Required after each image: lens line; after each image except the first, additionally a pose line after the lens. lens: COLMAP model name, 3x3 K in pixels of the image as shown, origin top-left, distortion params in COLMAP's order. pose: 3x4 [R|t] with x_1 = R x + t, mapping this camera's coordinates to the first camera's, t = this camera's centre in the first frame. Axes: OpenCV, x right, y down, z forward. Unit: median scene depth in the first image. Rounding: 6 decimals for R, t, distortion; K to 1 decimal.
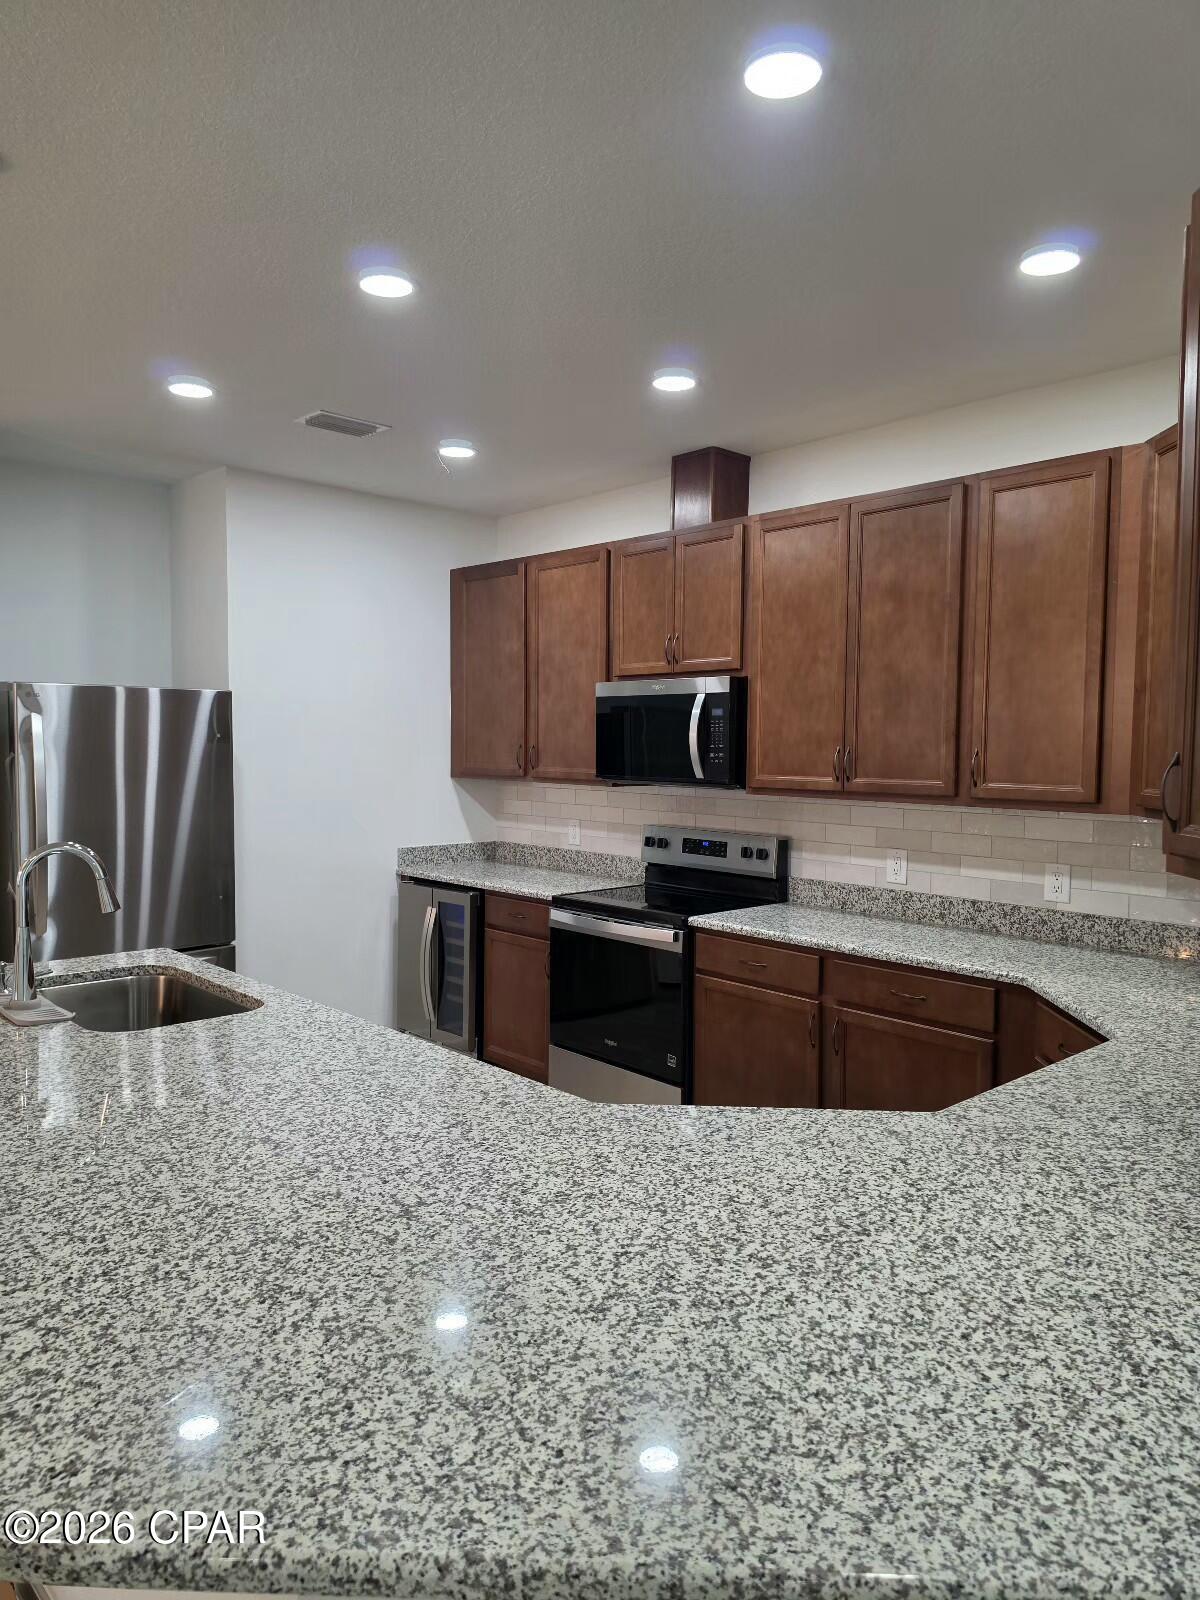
lens RADIAL K [[1085.5, 0, 615.2], [0, 1085.5, 790.4], [0, 0, 1]] dist [0.109605, -0.168067]
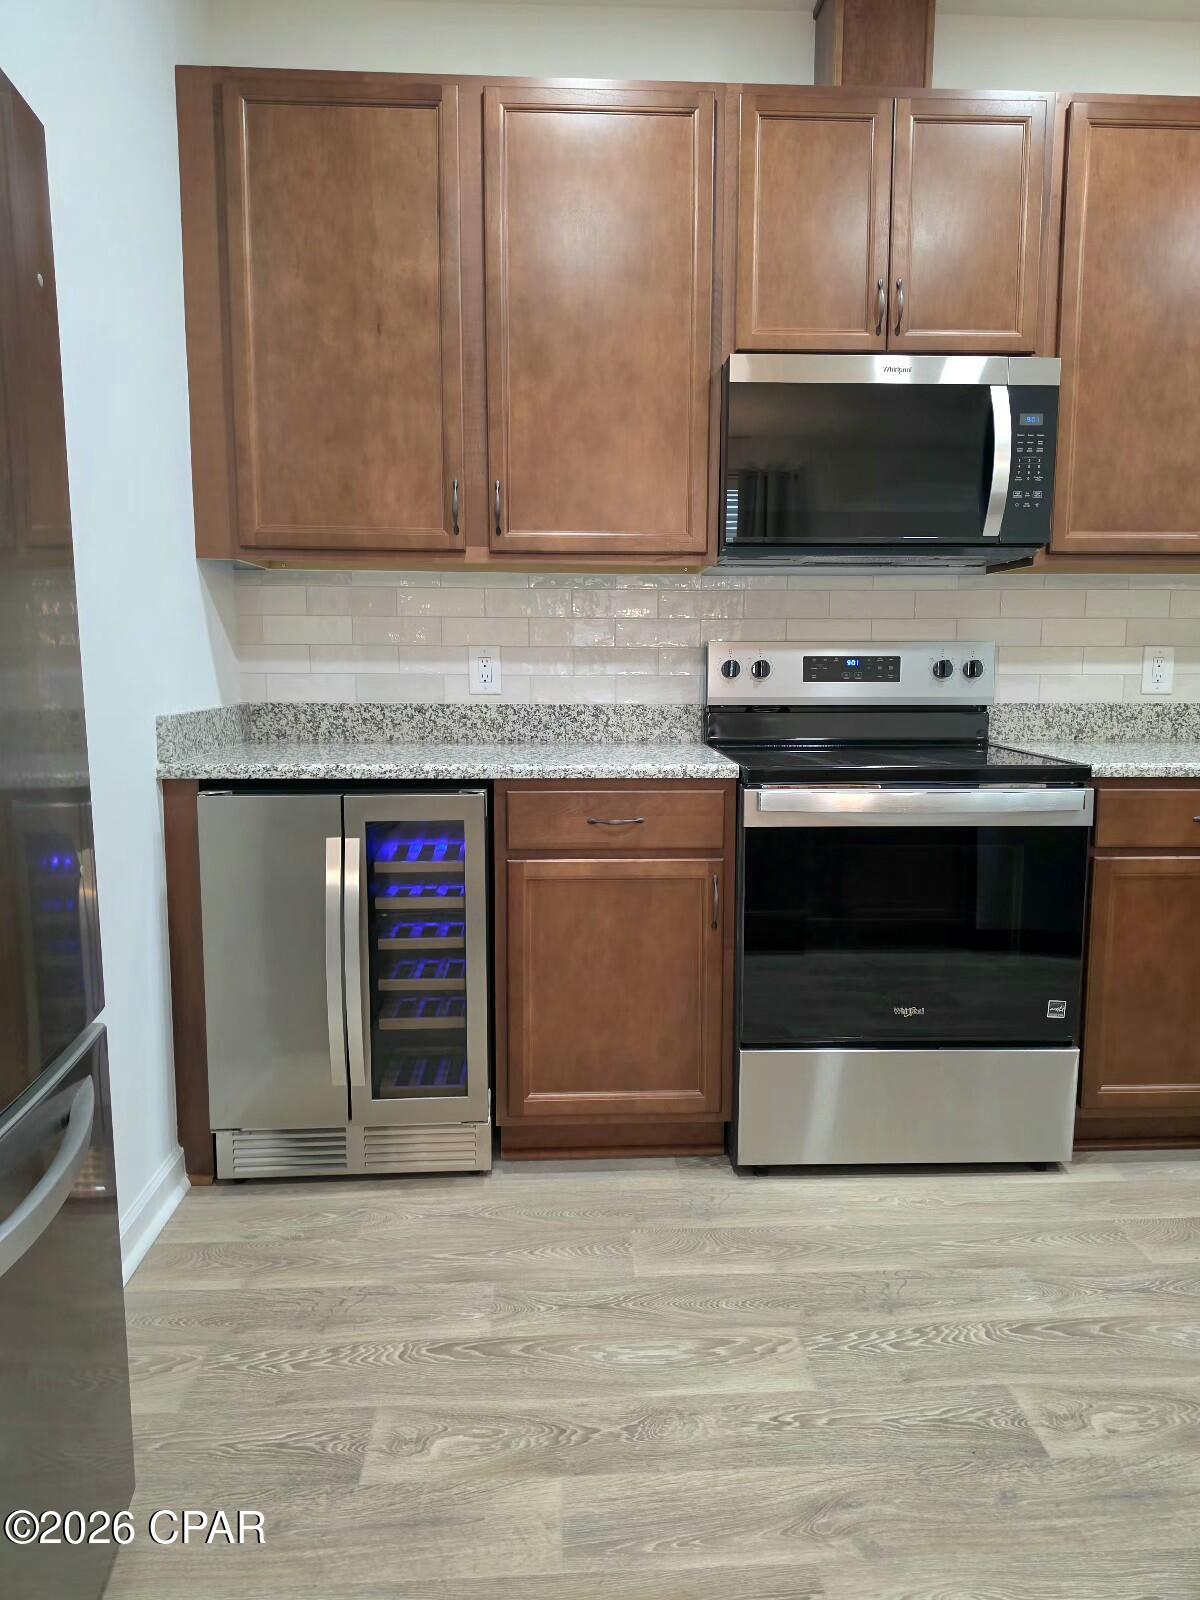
lens RADIAL K [[1085.5, 0, 615.2], [0, 1085.5, 790.4], [0, 0, 1]] dist [0.109605, -0.168067]
pose [[0.657237, -0.105962, 0.746198, -0.464584], [0.037000, 0.993410, 0.108478, 0.048117], [-0.752775, -0.043686, 0.656826, 0.683013]]
